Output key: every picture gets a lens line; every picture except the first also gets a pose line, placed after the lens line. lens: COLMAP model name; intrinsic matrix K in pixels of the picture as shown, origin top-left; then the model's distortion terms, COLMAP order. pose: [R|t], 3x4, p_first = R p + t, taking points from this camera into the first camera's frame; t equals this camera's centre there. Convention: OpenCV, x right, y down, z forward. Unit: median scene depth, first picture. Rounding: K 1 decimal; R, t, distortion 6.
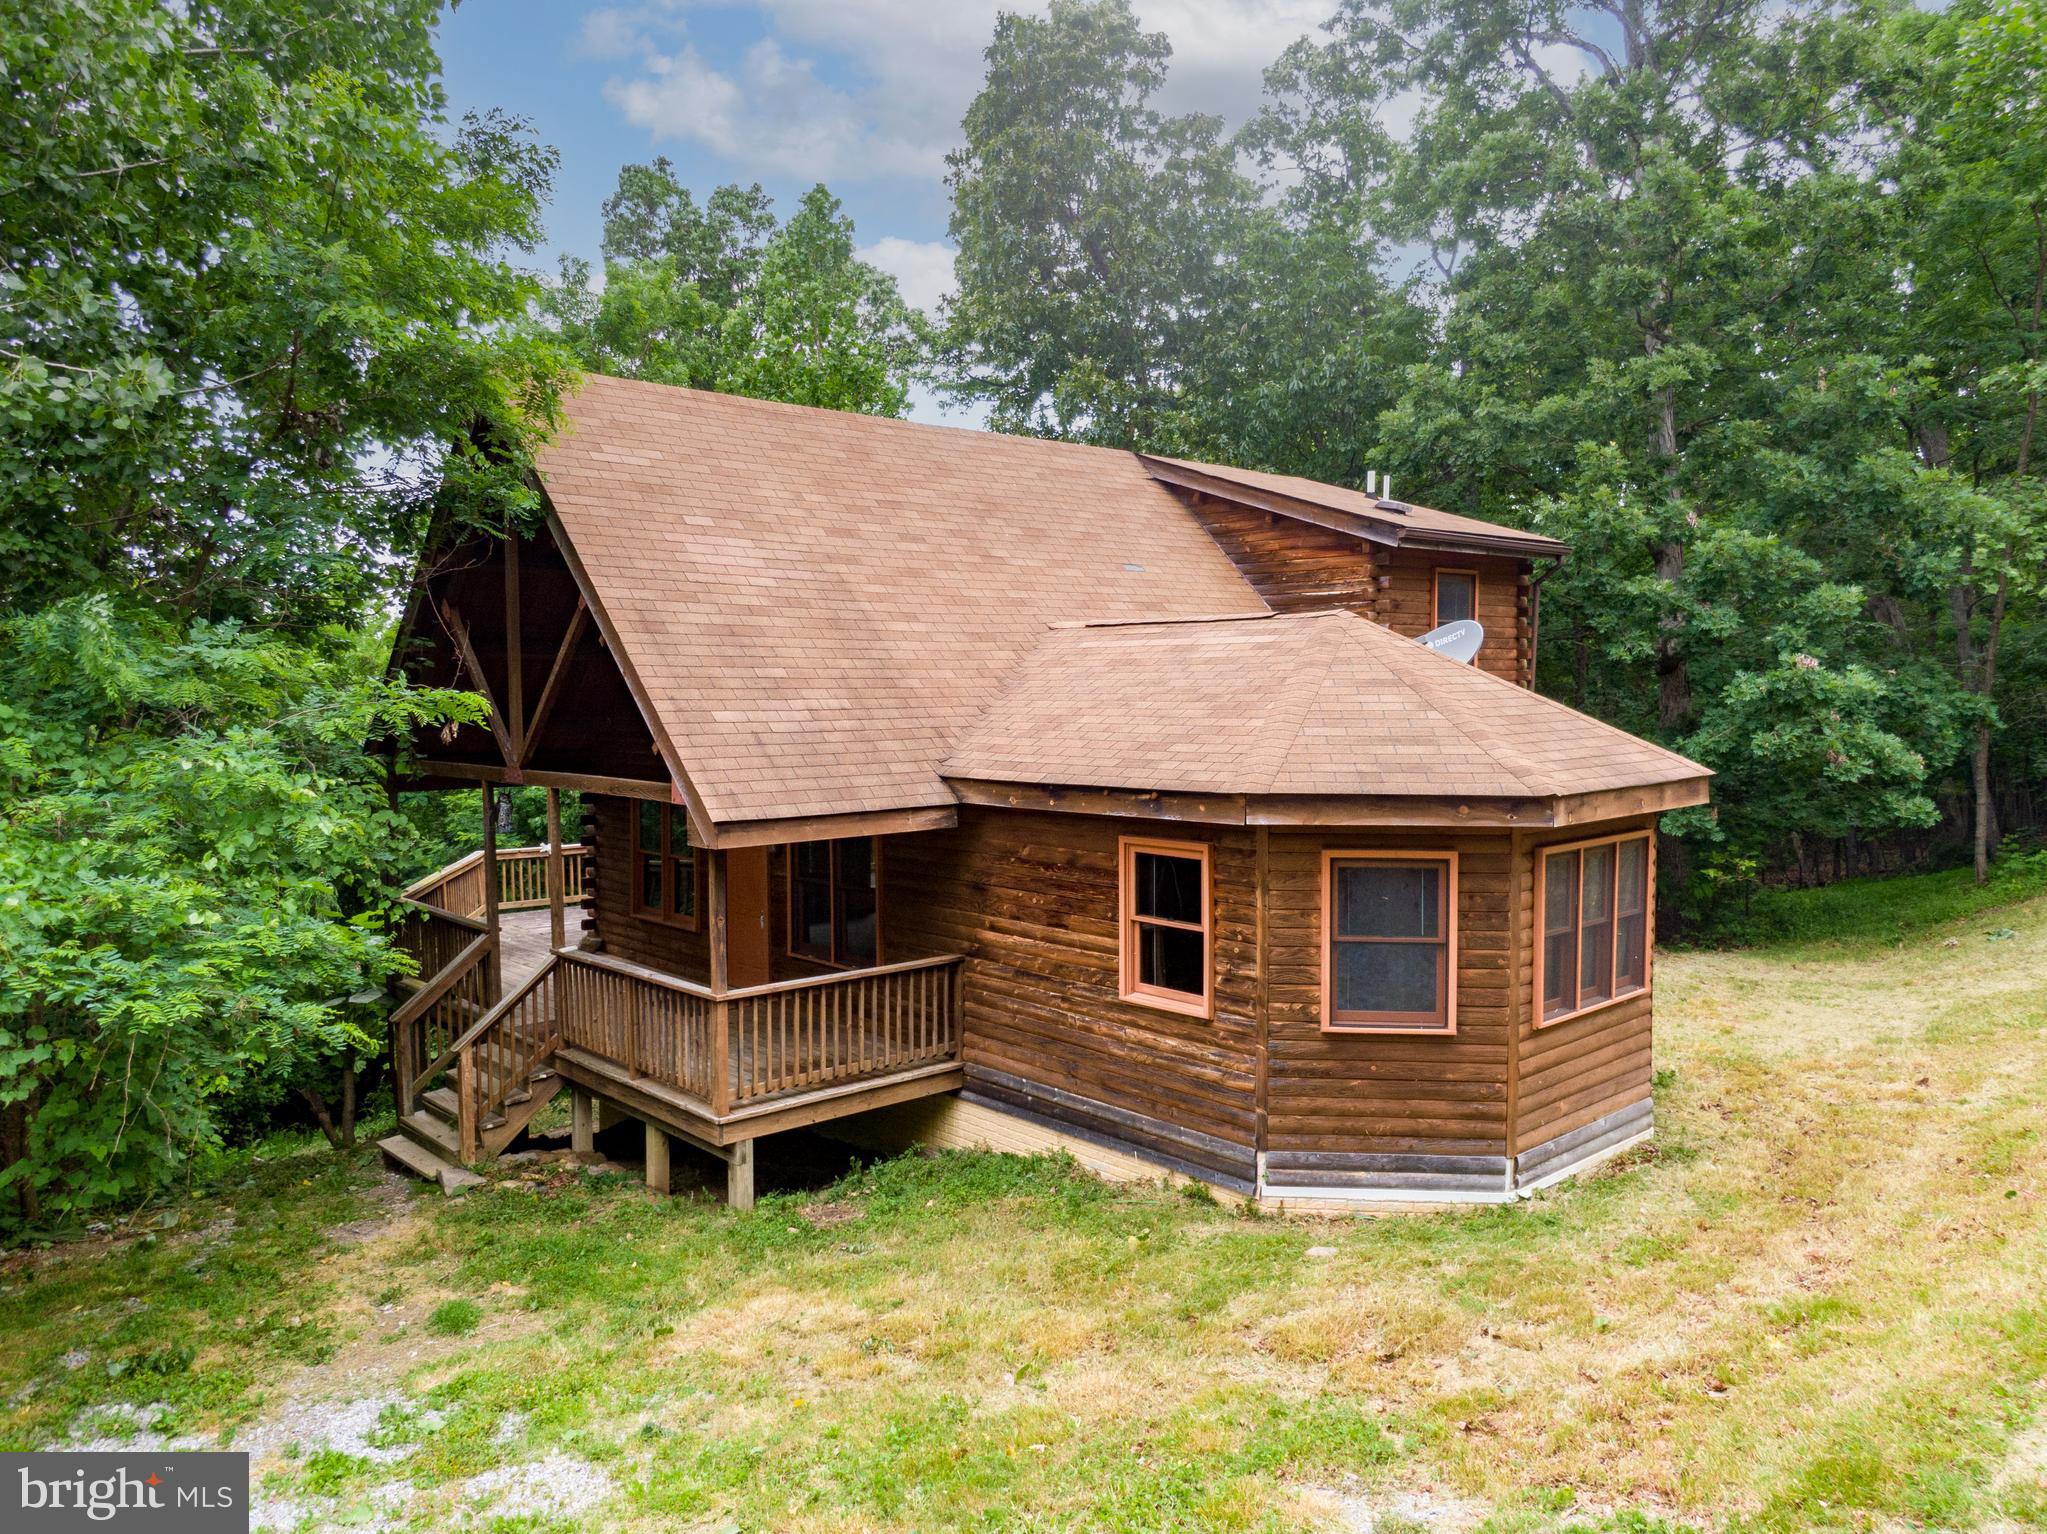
lens RADIAL K [[1471.4, 0, 1020.0], [0, 1471.4, 761.0], [0, 0, 1]] dist [0.079305, -0.133961]
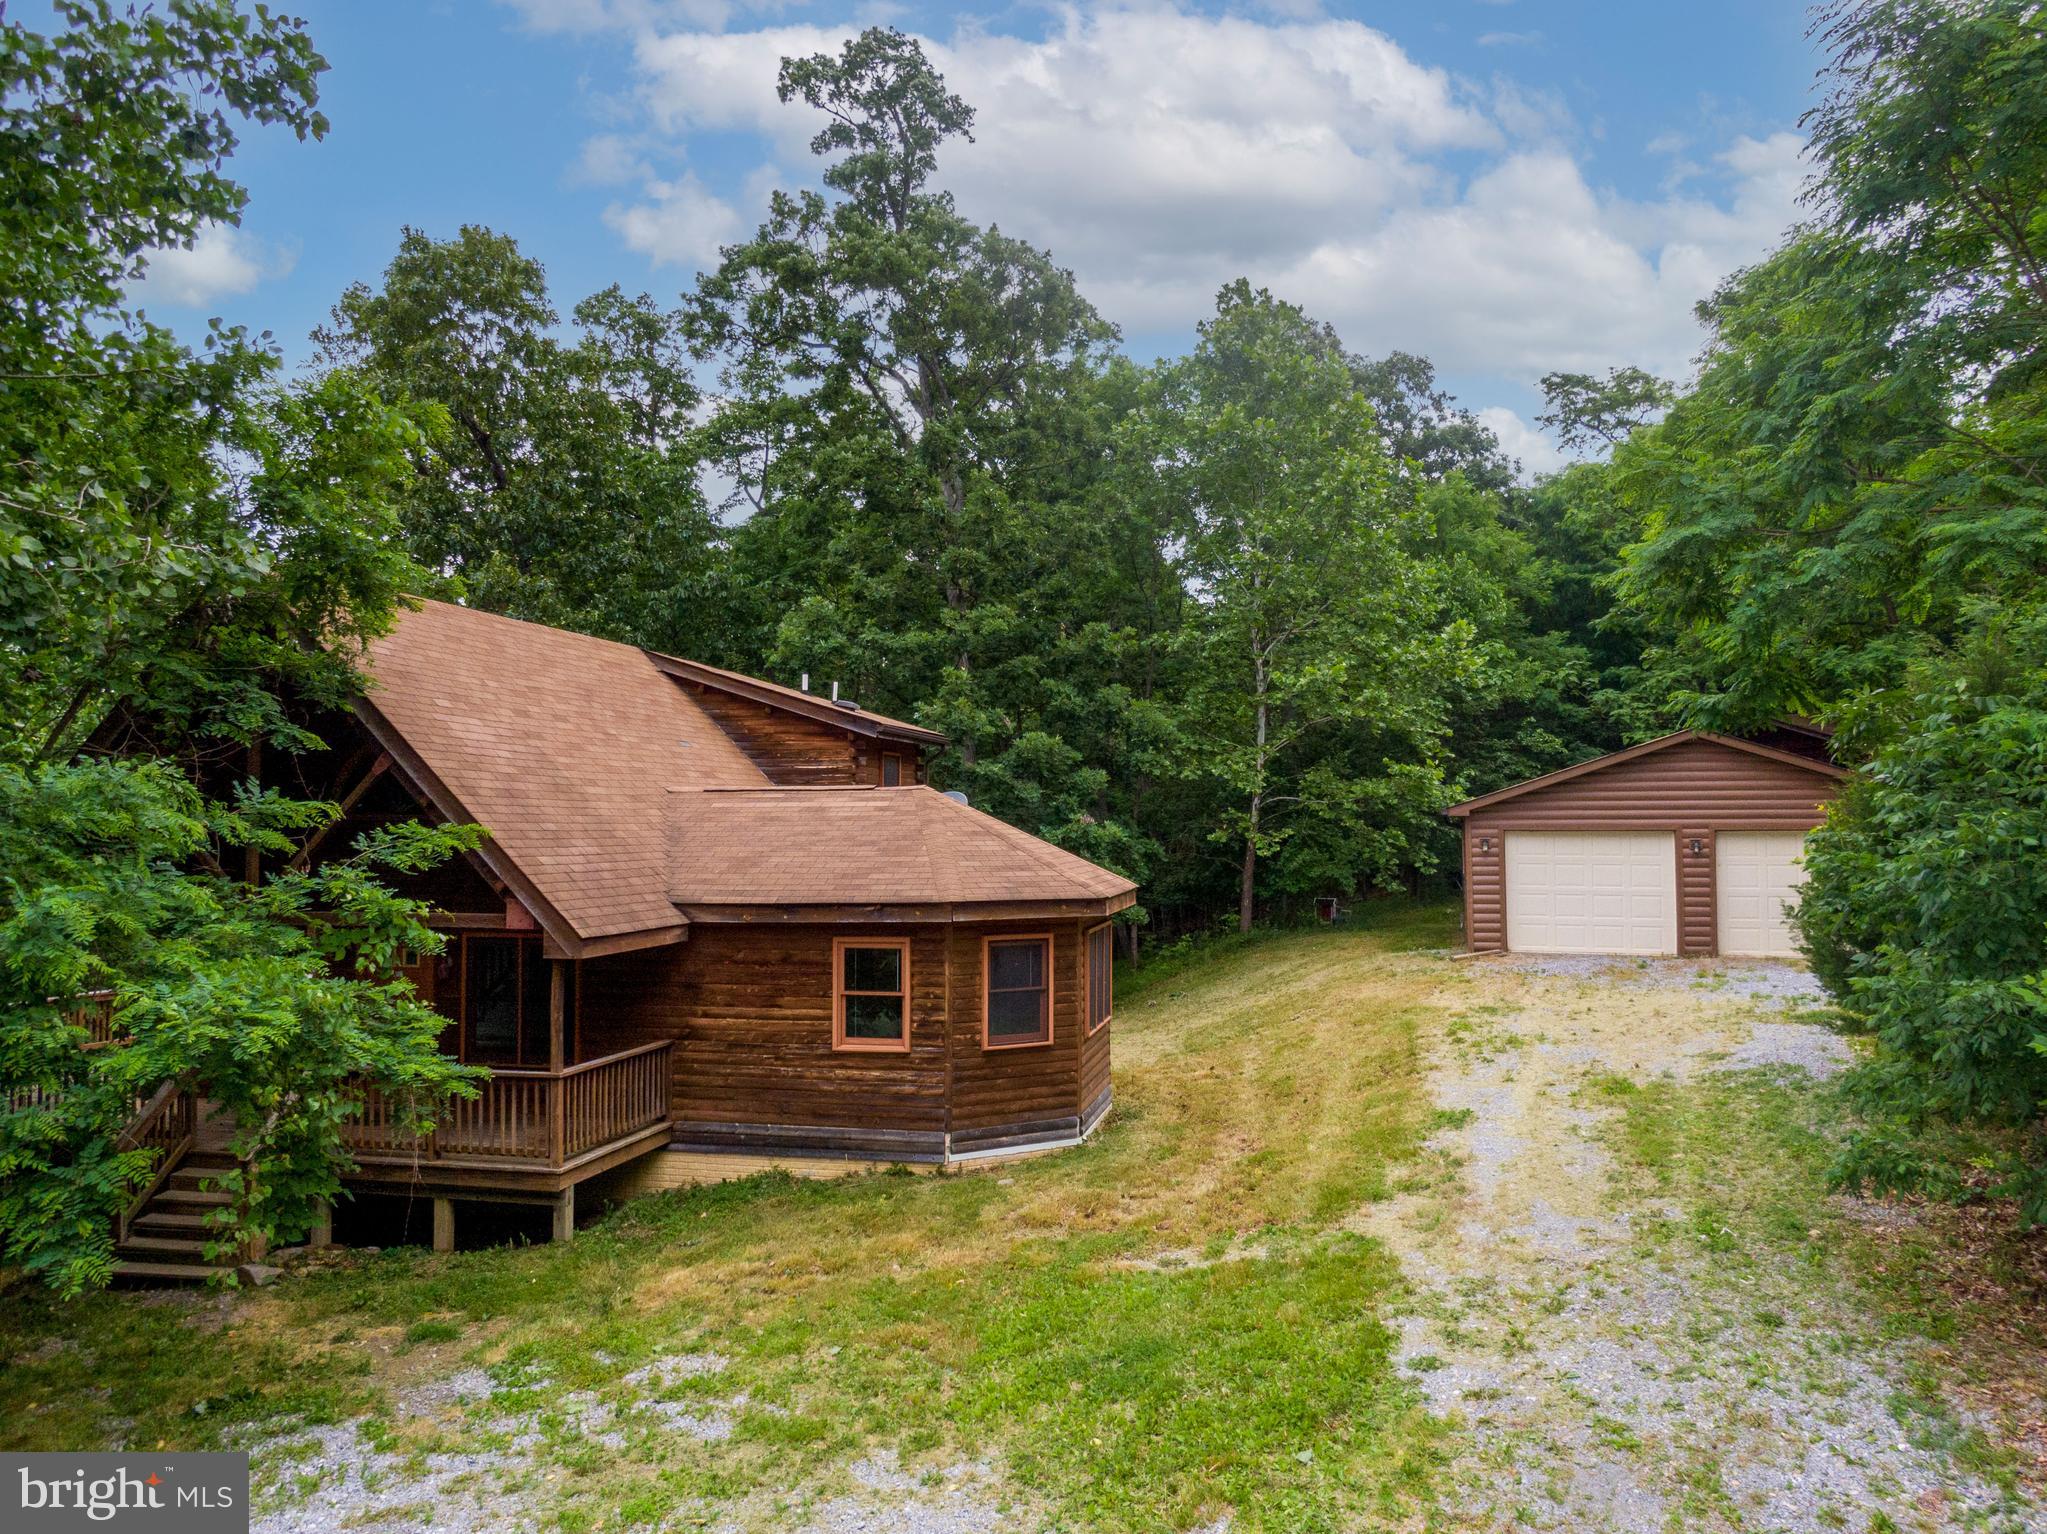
lens RADIAL K [[1463.4, 0, 1034.4], [0, 1463.4, 755.2], [0, 0, 1]] dist [-0.000220, -0.008486]
pose [[0.817220, 0.027702, 0.575660, -0.612493], [0.033506, 0.994871, -0.095442, 0.015896], [-0.575351, 0.097285, 0.812100, -0.320495]]
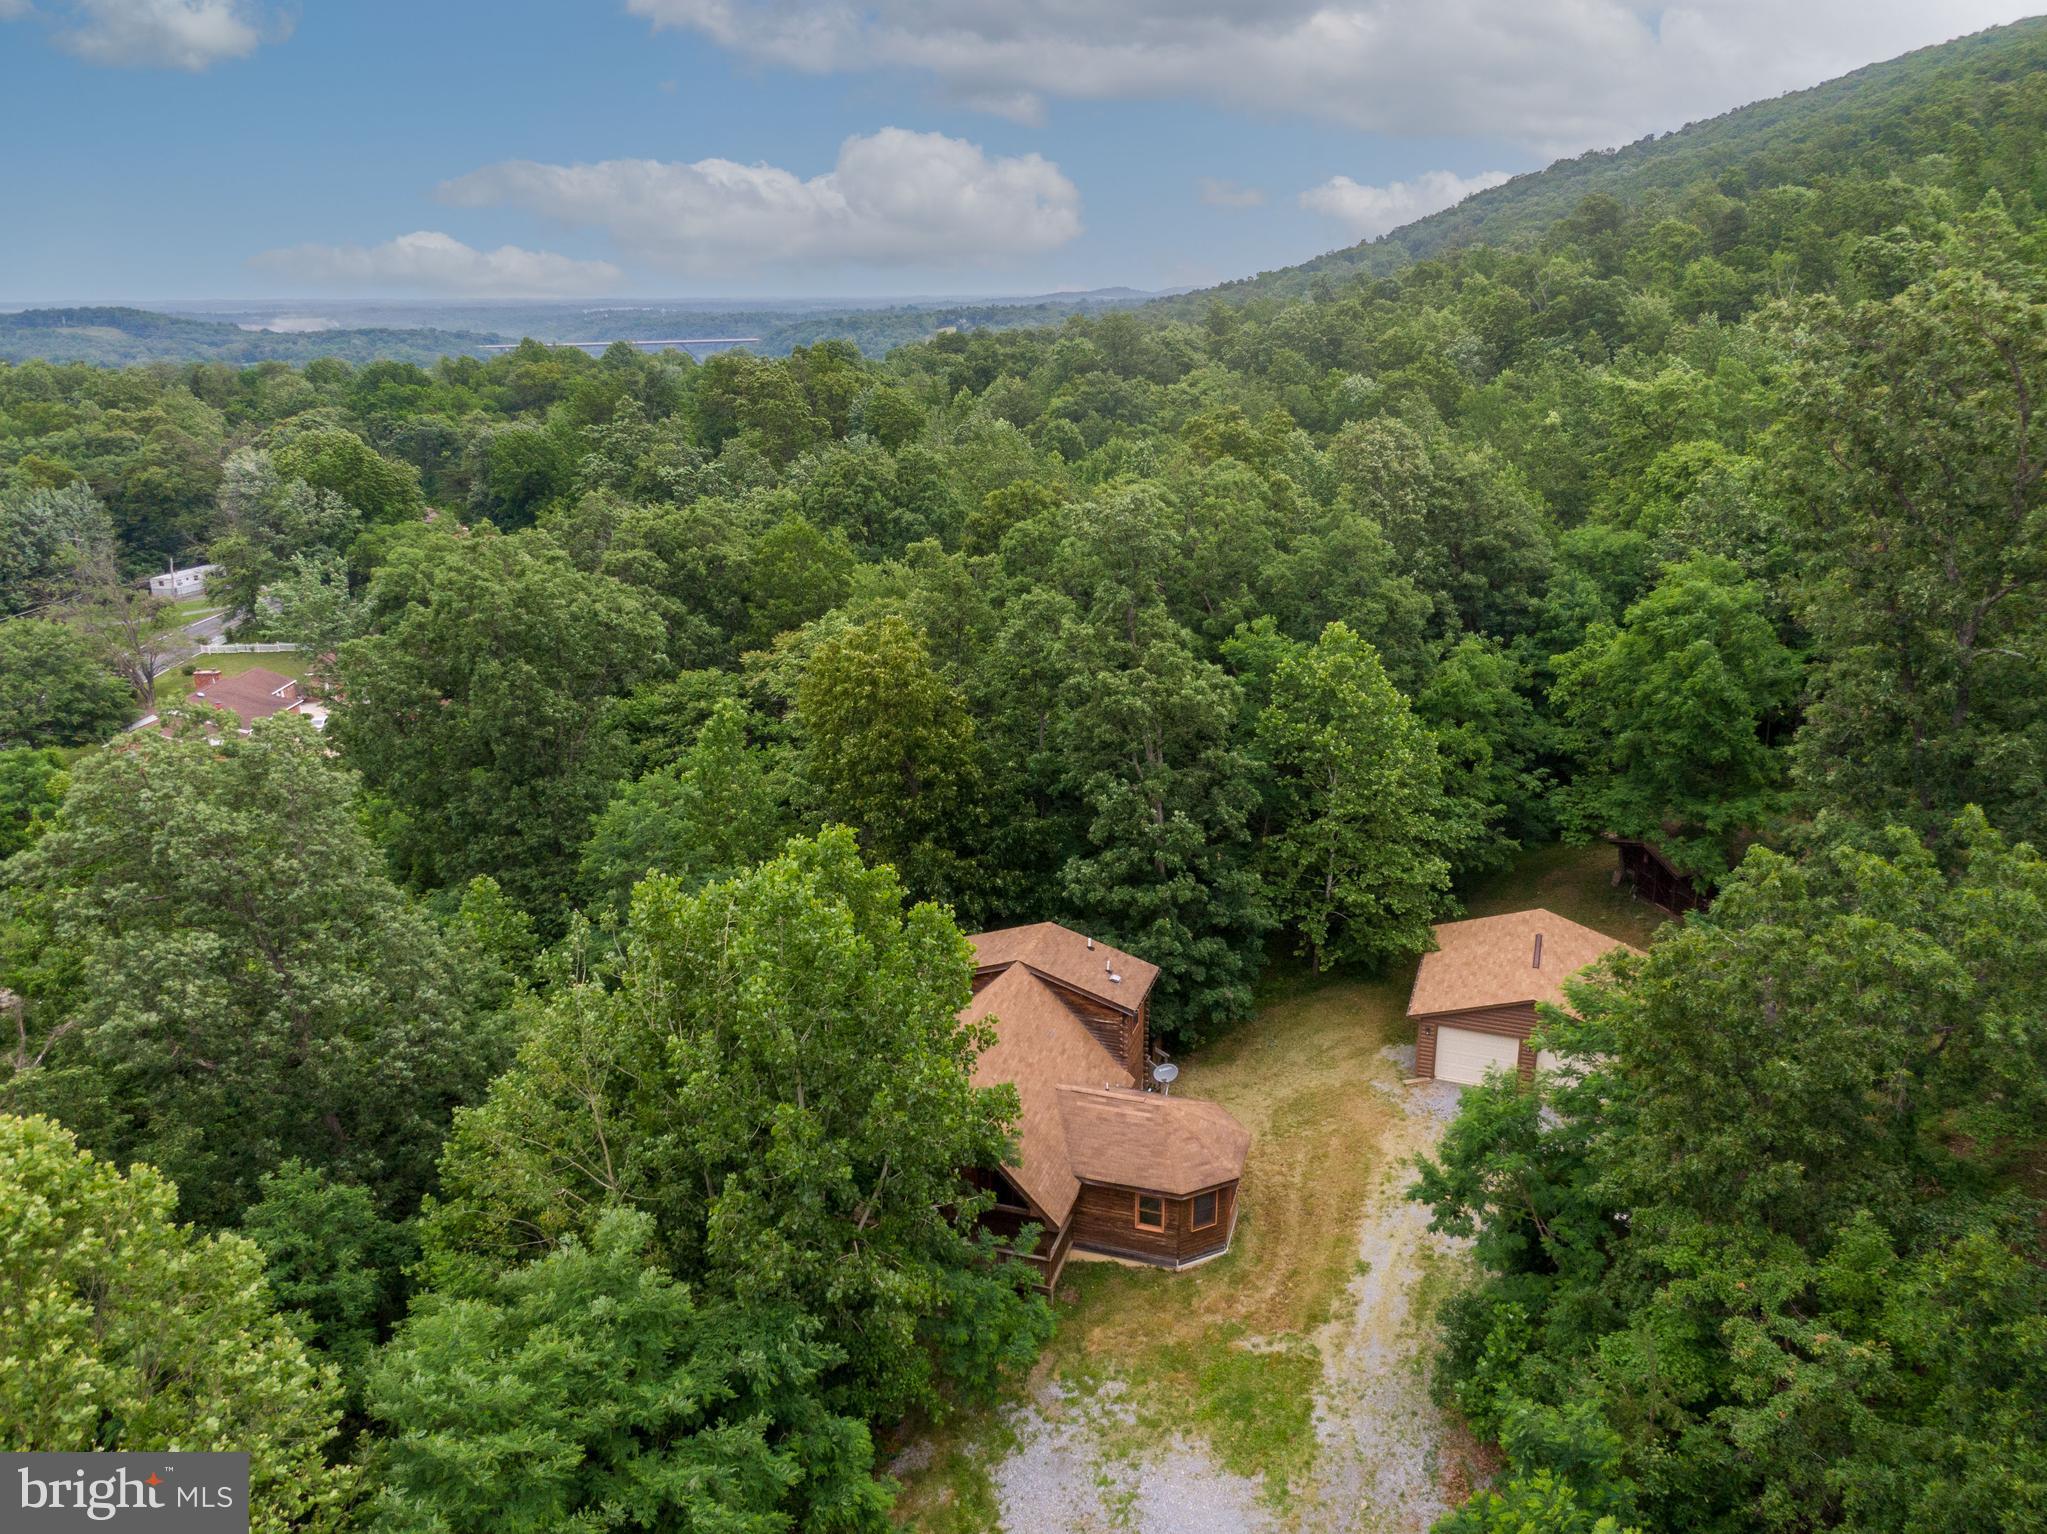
lens RADIAL K [[1463.4, 0, 1034.4], [0, 1463.4, 755.2], [0, 0, 1]] dist [-0.000220, -0.008486]
pose [[0.860123, -0.153985, 0.486288, -1.882720], [0.032400, 0.967914, 0.249186, -2.059680], [-0.509056, -0.198575, 0.837514, -1.902952]]
